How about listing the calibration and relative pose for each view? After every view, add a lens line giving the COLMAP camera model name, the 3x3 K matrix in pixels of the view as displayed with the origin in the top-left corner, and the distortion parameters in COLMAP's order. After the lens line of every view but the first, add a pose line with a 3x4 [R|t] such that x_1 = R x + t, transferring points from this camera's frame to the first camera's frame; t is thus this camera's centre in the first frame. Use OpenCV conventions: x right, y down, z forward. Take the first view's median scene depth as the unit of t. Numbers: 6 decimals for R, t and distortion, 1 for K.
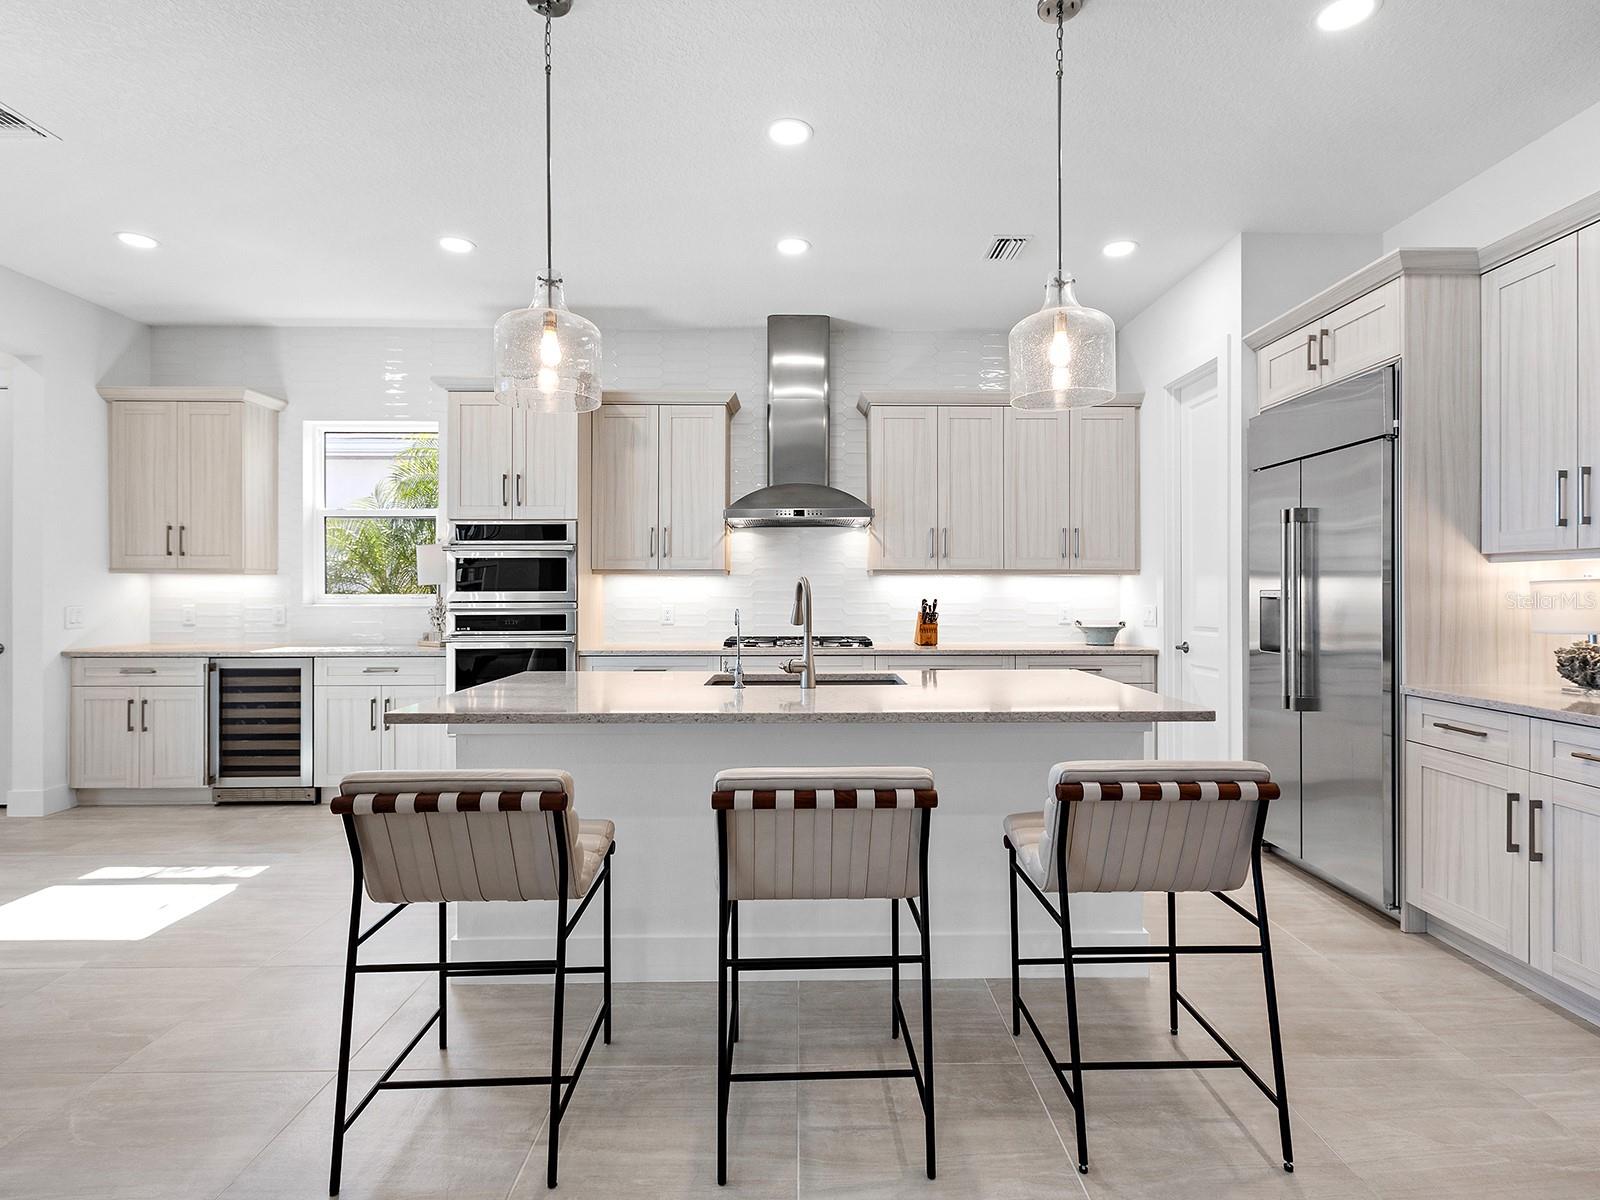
lens RADIAL K [[807.2, 0, 813.6], [0, 807.2, 589.4], [0, 0, 1]] dist [0.001005, 0.000299]
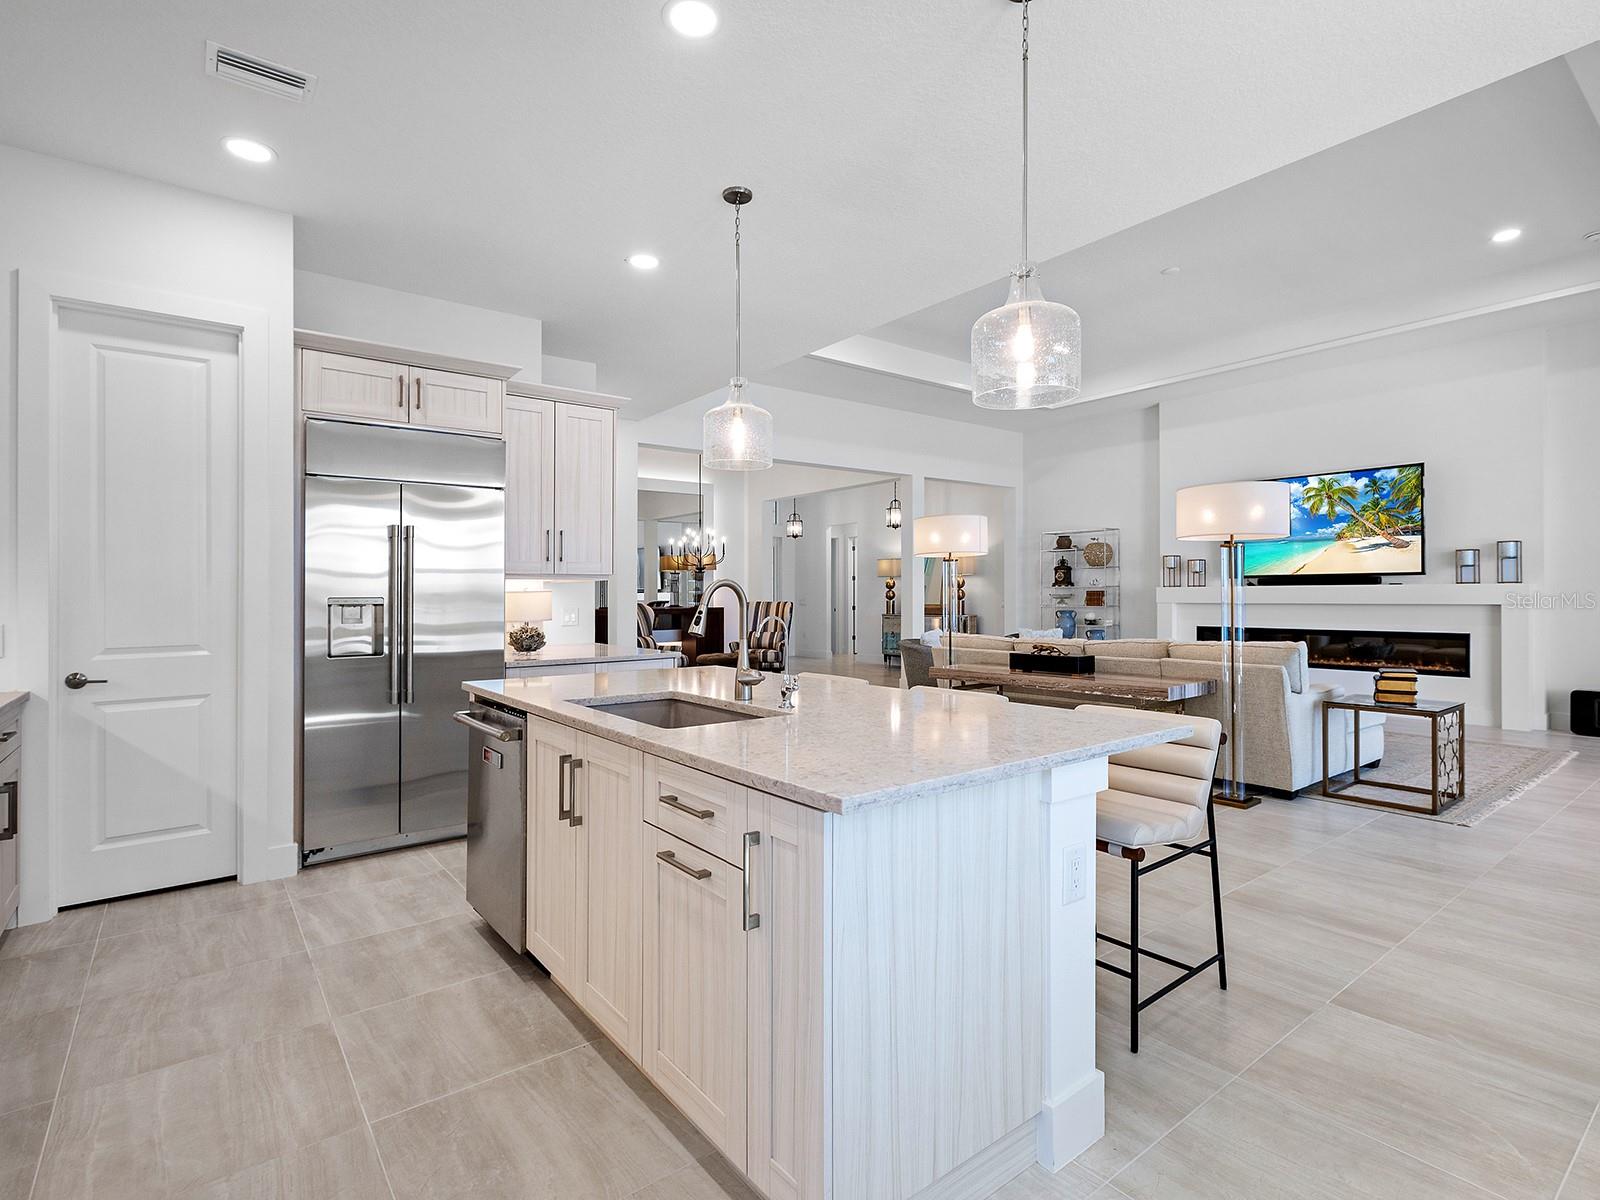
lens RADIAL K [[807.2, 0, 813.6], [0, 807.2, 589.4], [0, 0, 1]] dist [0.001005, 0.000299]
pose [[-0.602136, 0.008521, 0.798348, -0.484341], [0.004580, 0.999963, -0.007218, 0.001819], [-0.798381, -0.000690, -0.602153, 0.906937]]
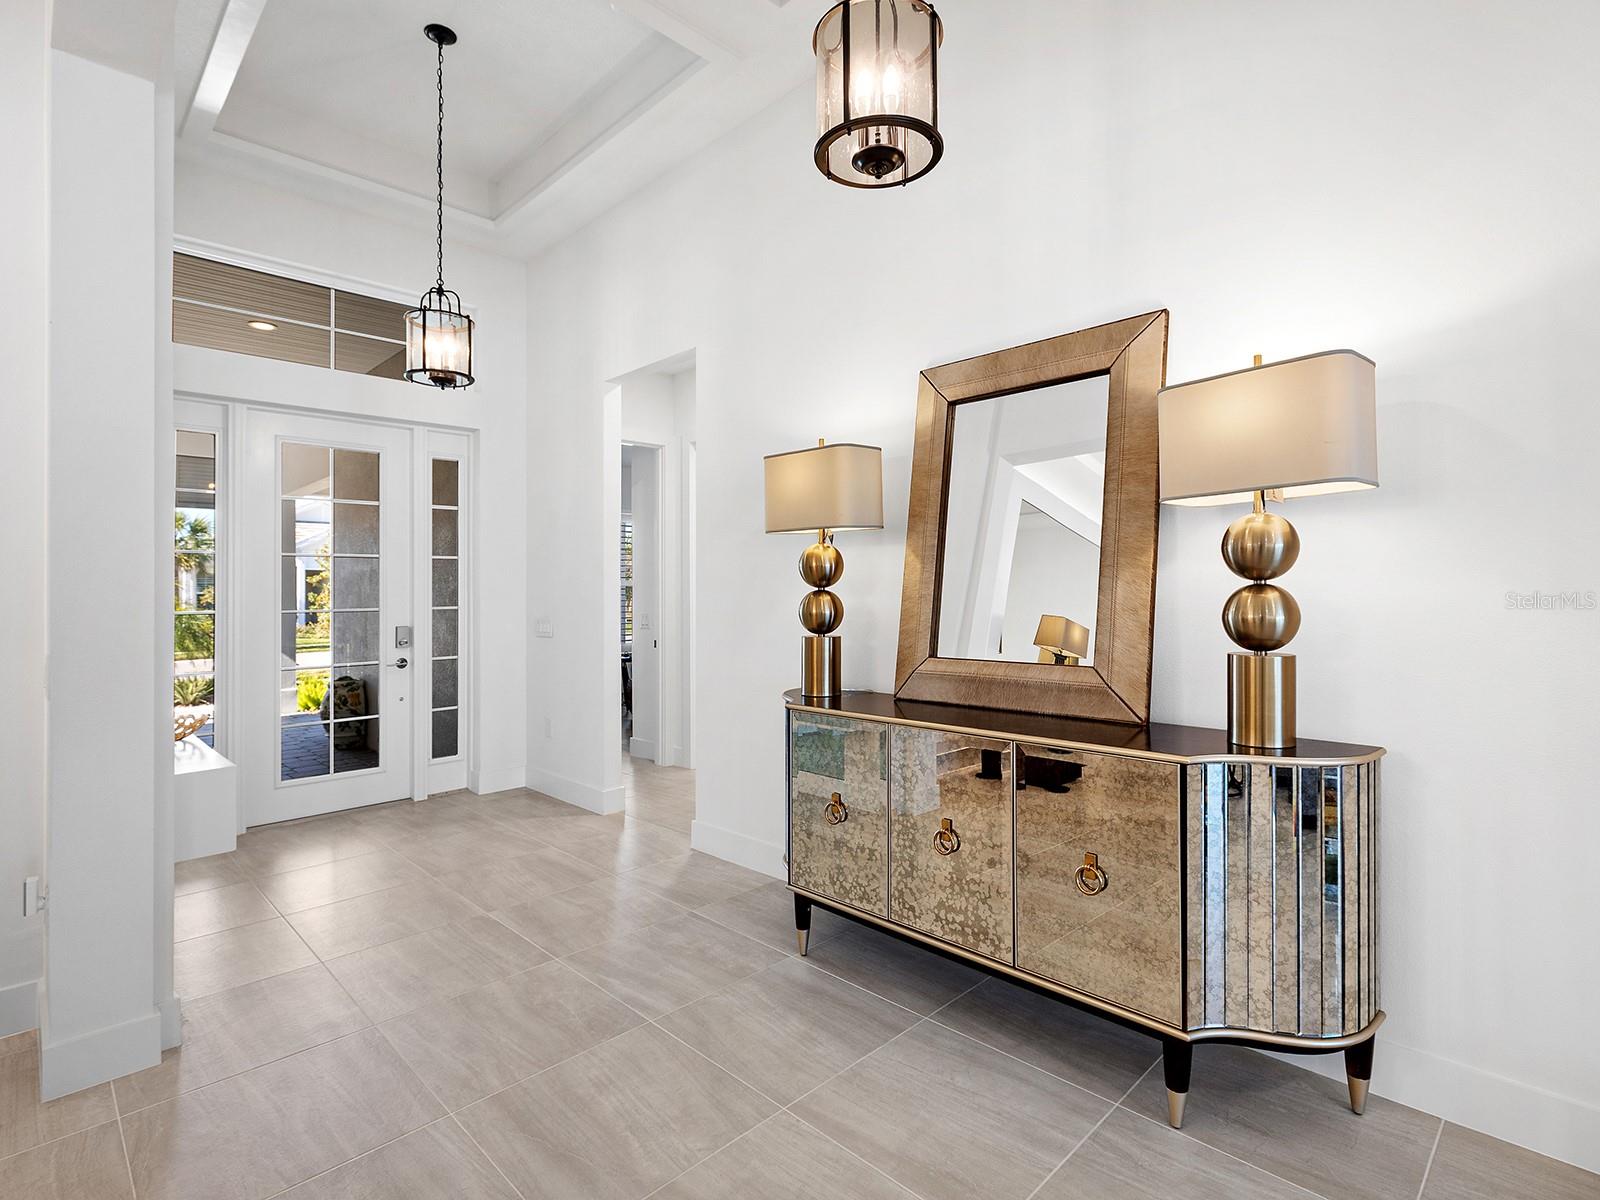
lens RADIAL K [[799.8, 0, 819.6], [0, 799.8, 580.2], [0, 0, 1]] dist [-0.000542, 0.000163]
pose [[-0.699320, 0.018292, 0.714575, 1.227647], [0.008600, 0.999815, -0.017176, -0.012924], [-0.714757, -0.005866, -0.699348, -0.626849]]
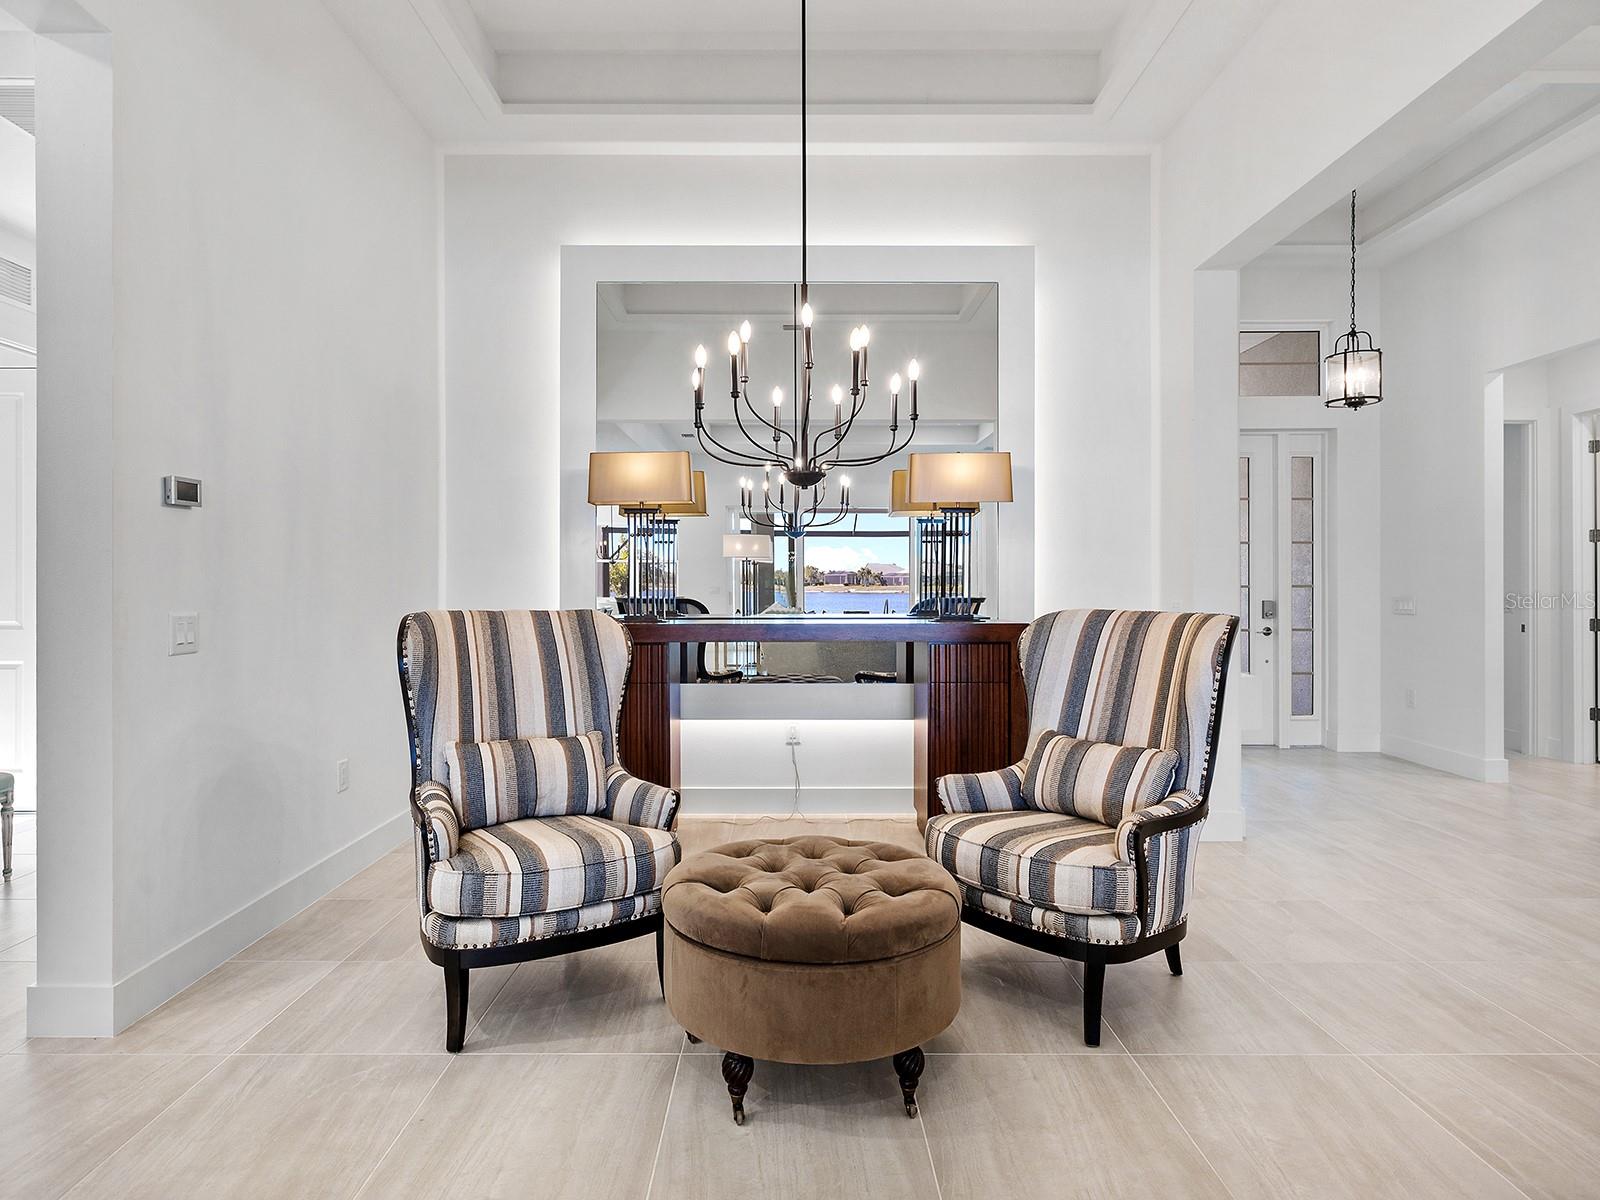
lens RADIAL K [[911.9, 0, 774.2], [0, 911.9, 580.6], [0, 0, 1]] dist [0.001748, -0.000613]
pose [[0.028138, 0.004729, 0.999593, 0.891663], [-0.000963, 0.999988, -0.004704, 0.000410], [-0.999604, -0.000830, 0.028142, -0.221704]]
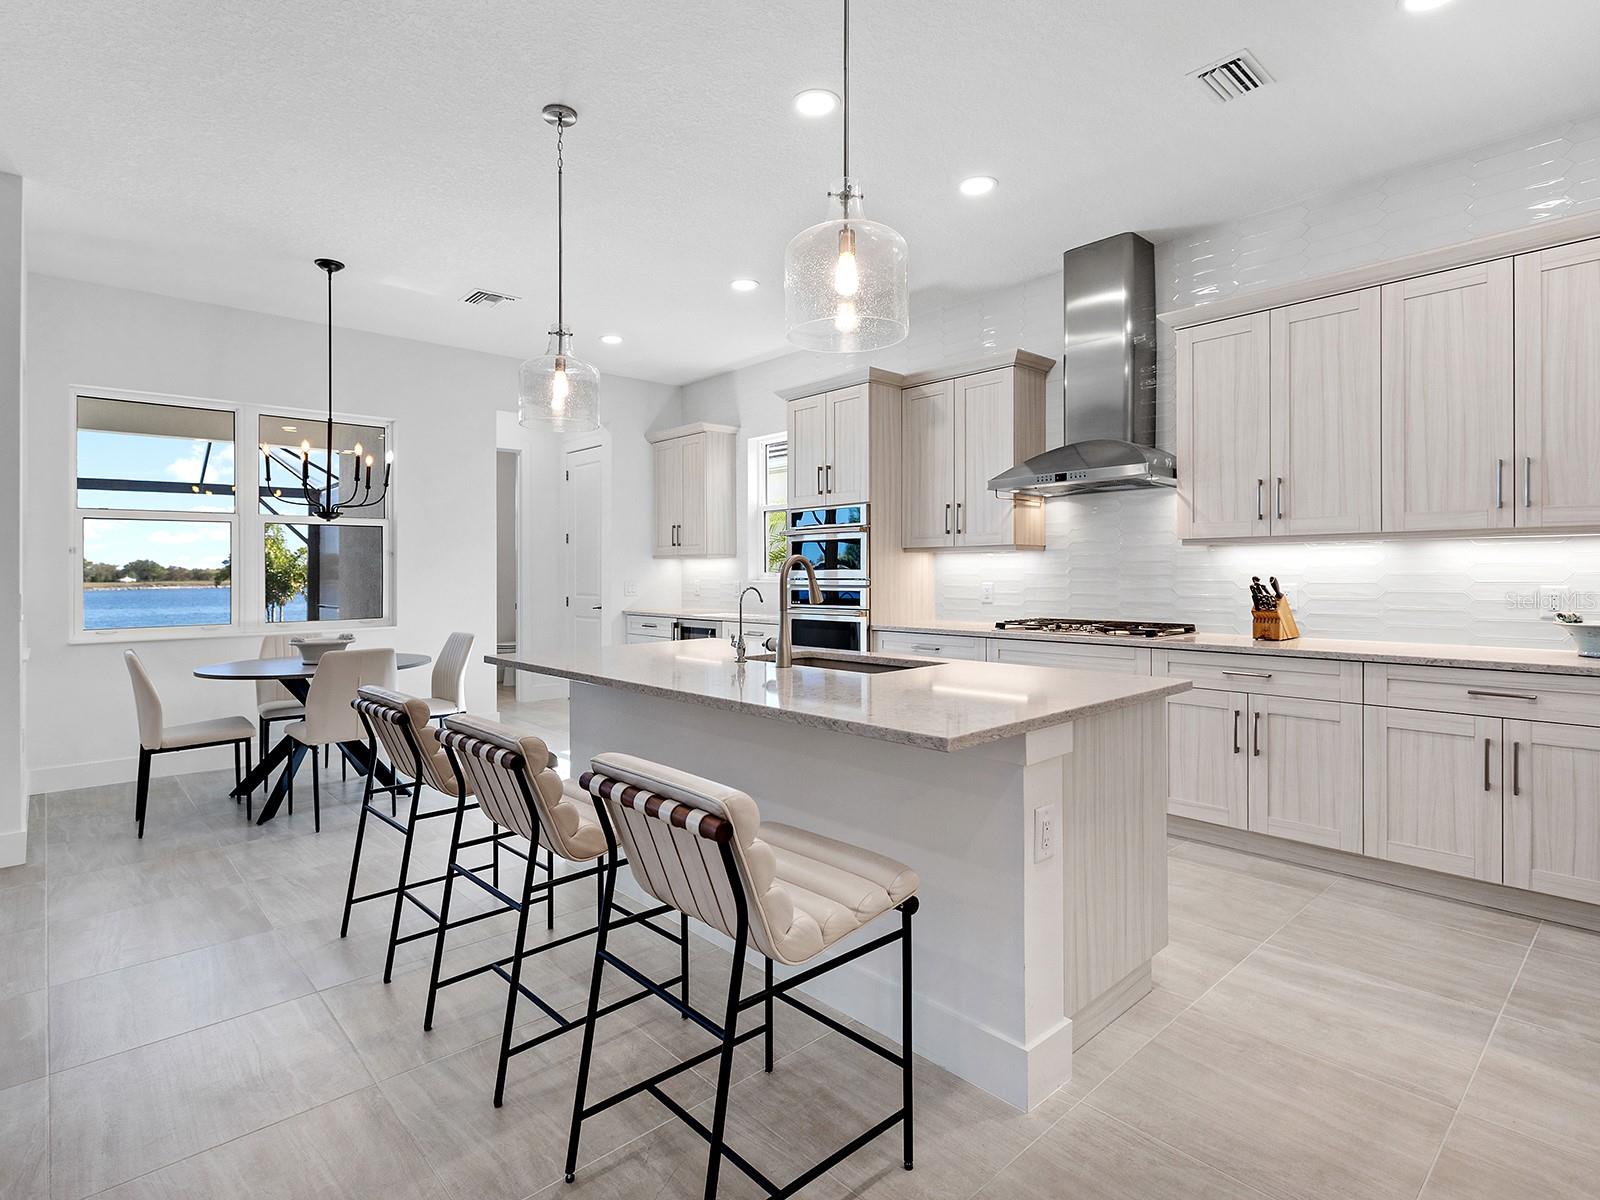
lens RADIAL K [[825.4, 0, 783.8], [0, 825.4, 559.3], [0, 0, 1]] dist [0.000126, -0.000147]
pose [[0.651362, -0.015566, -0.758607, 0.463252], [0.009227, 0.999878, -0.012594, 0.002103], [0.758711, 0.001204, 0.651426, 0.205537]]
